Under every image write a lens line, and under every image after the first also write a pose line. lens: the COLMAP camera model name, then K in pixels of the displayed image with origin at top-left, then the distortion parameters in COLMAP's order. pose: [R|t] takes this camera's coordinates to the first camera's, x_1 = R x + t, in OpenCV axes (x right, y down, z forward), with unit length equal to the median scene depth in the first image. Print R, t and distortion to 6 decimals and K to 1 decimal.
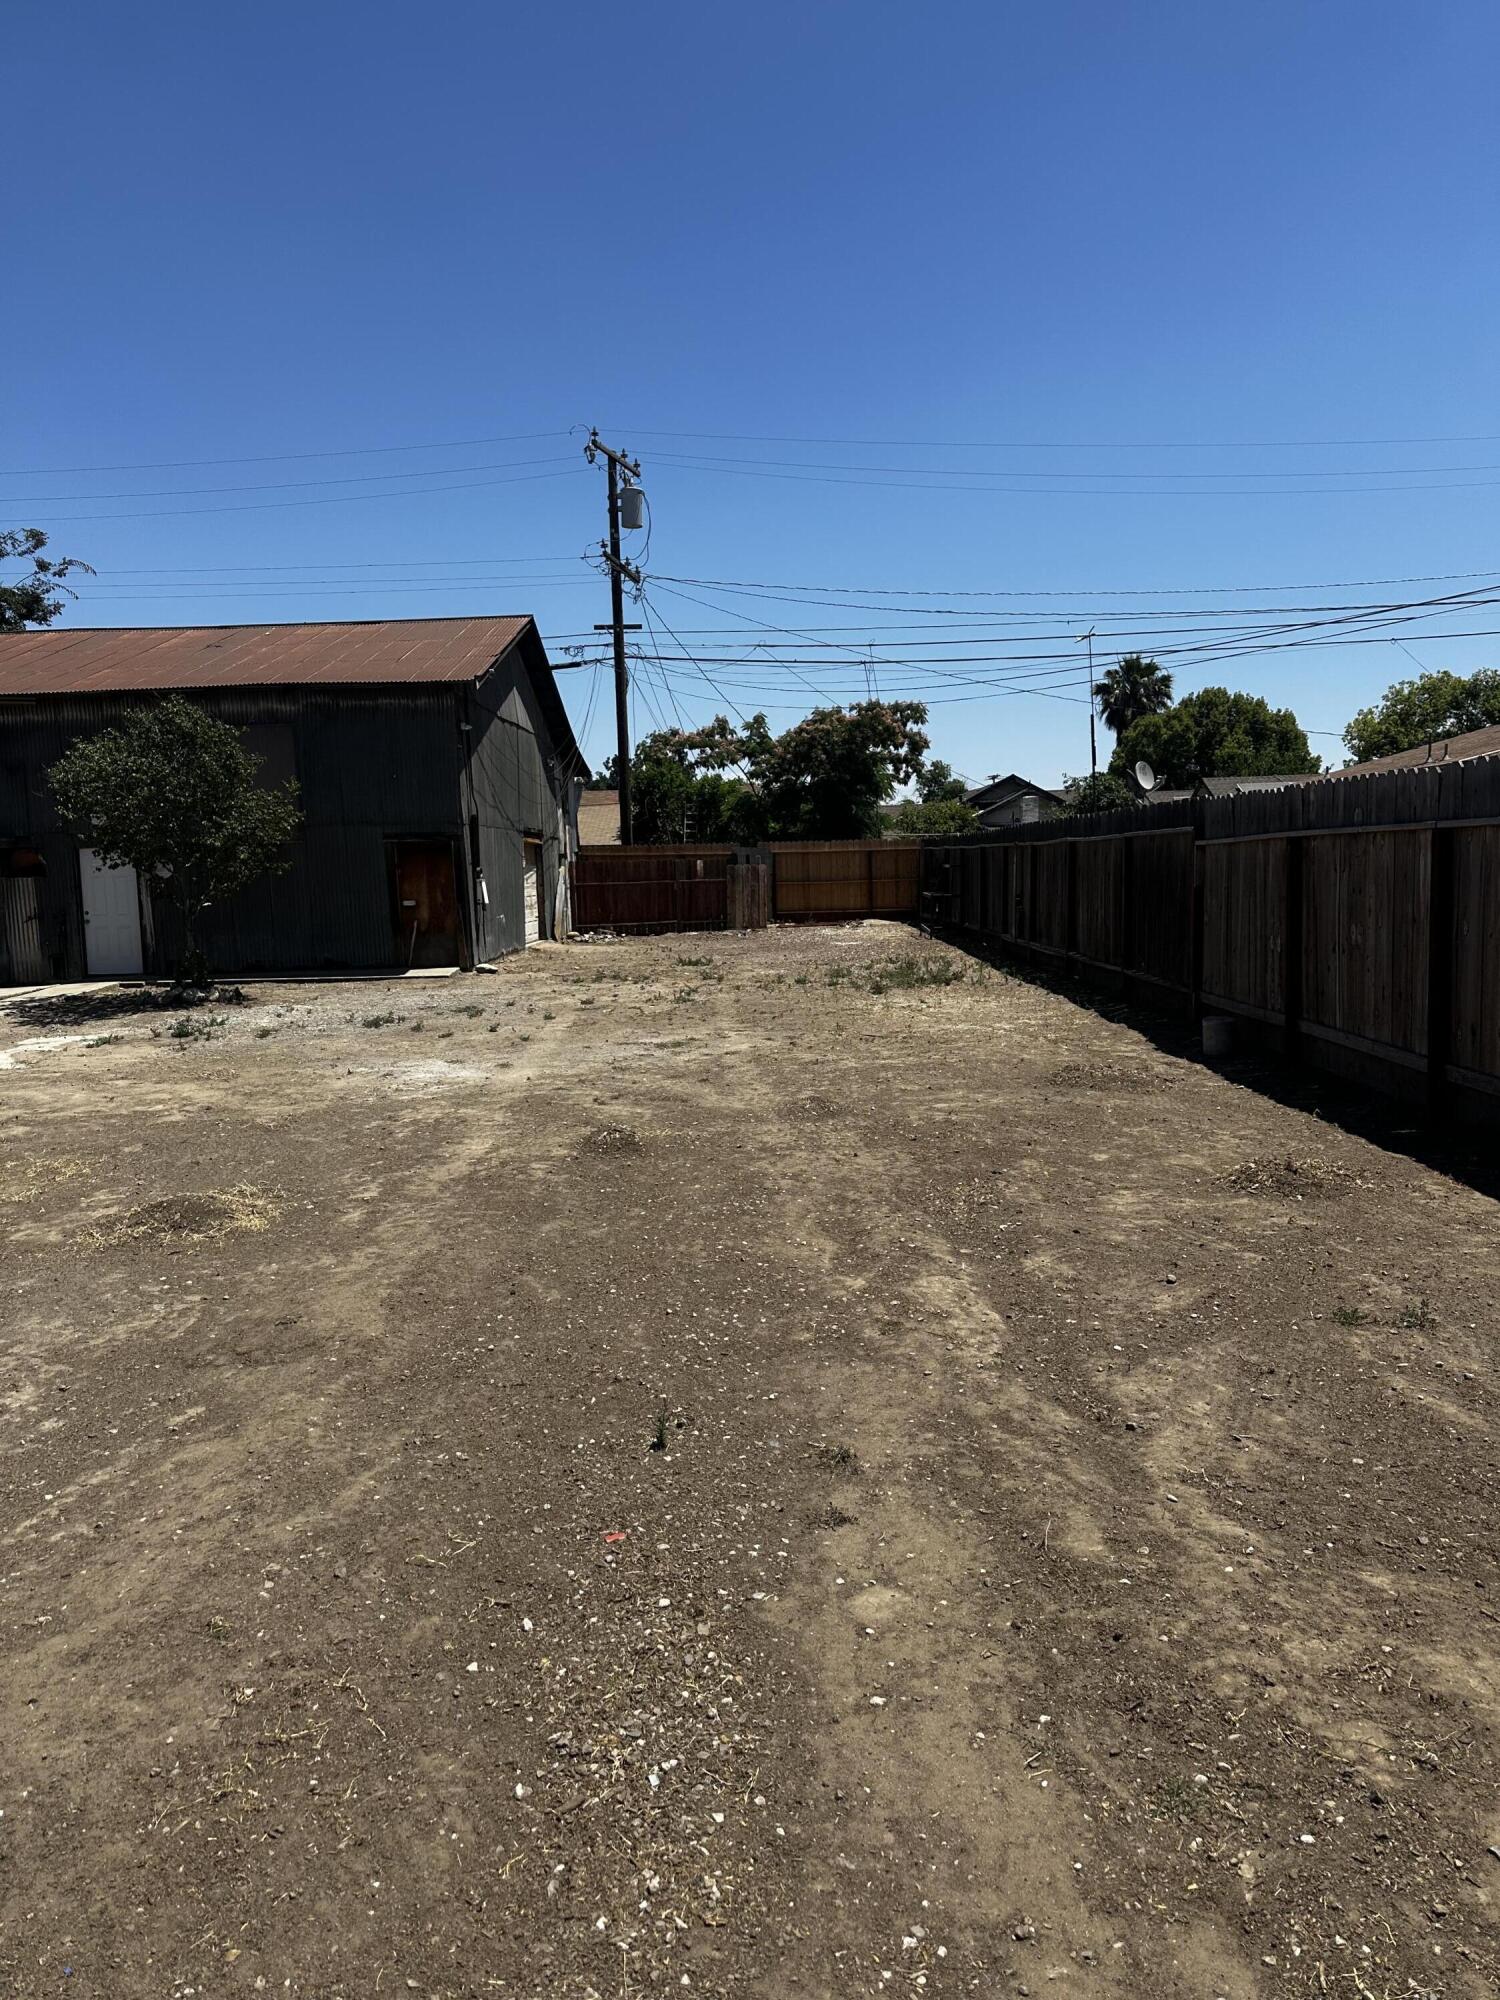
lens RADIAL K [[1411.2, 0, 750.0], [0, 1411.2, 1000.0], [0, 0, 1]] dist [0.224656, -0.471250]
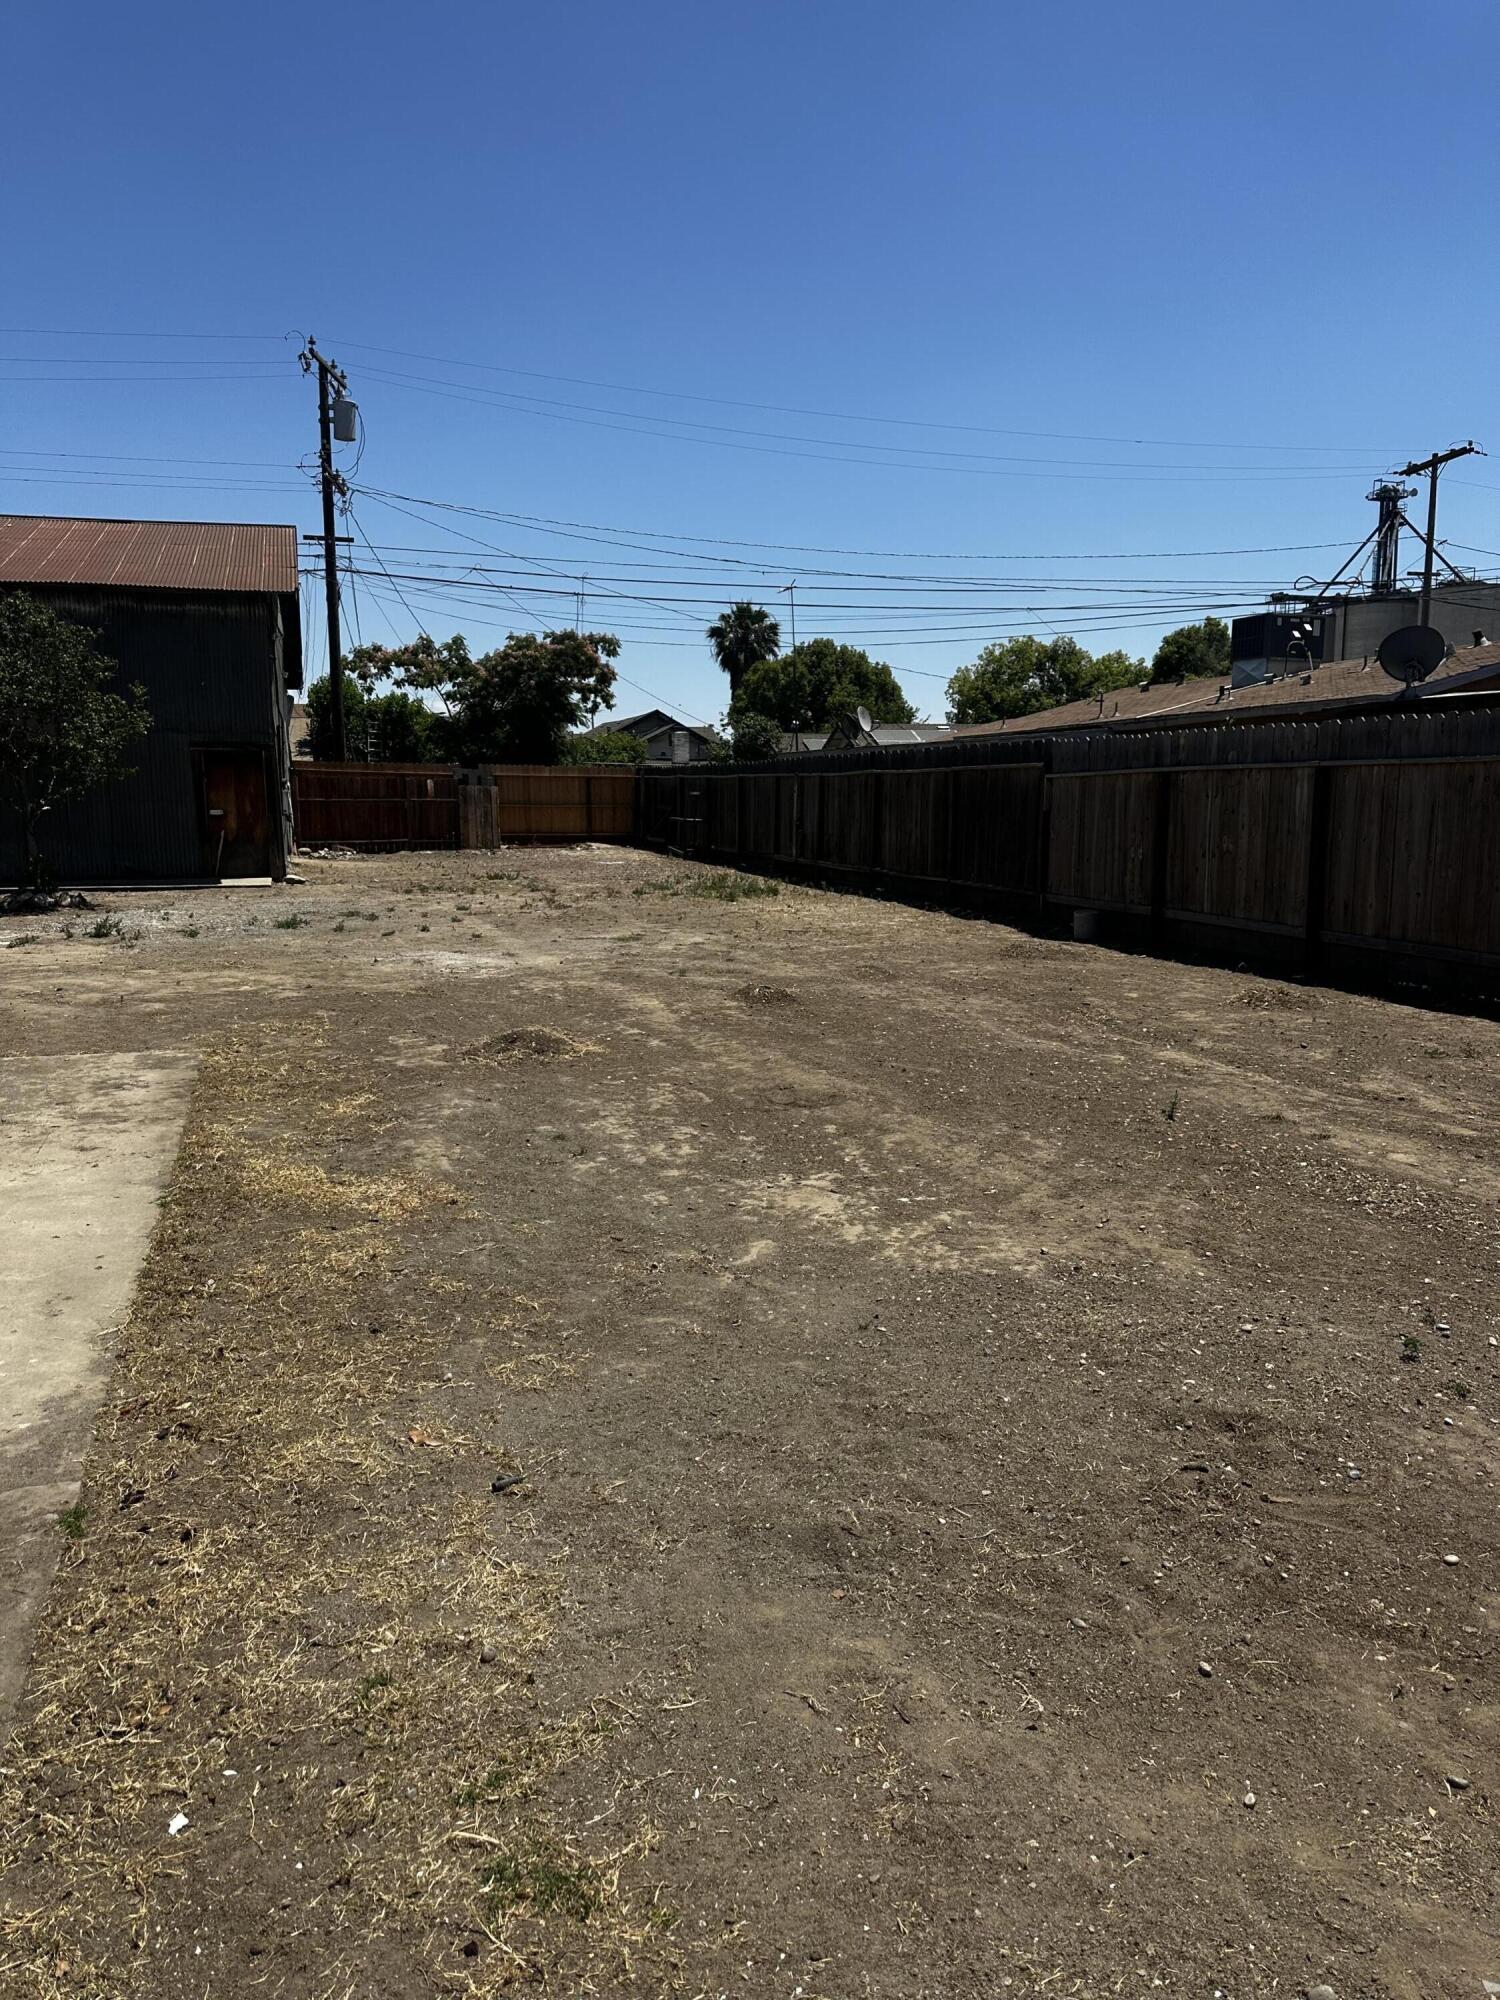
lens RADIAL K [[1411.2, 0, 750.0], [0, 1411.2, 1000.0], [0, 0, 1]] dist [0.224656, -0.471250]
pose [[0.953996, -0.016942, 0.299341, -0.119137], [0.002901, 0.998877, 0.047289, 0.010474], [-0.299806, -0.044245, 0.952974, -0.050095]]
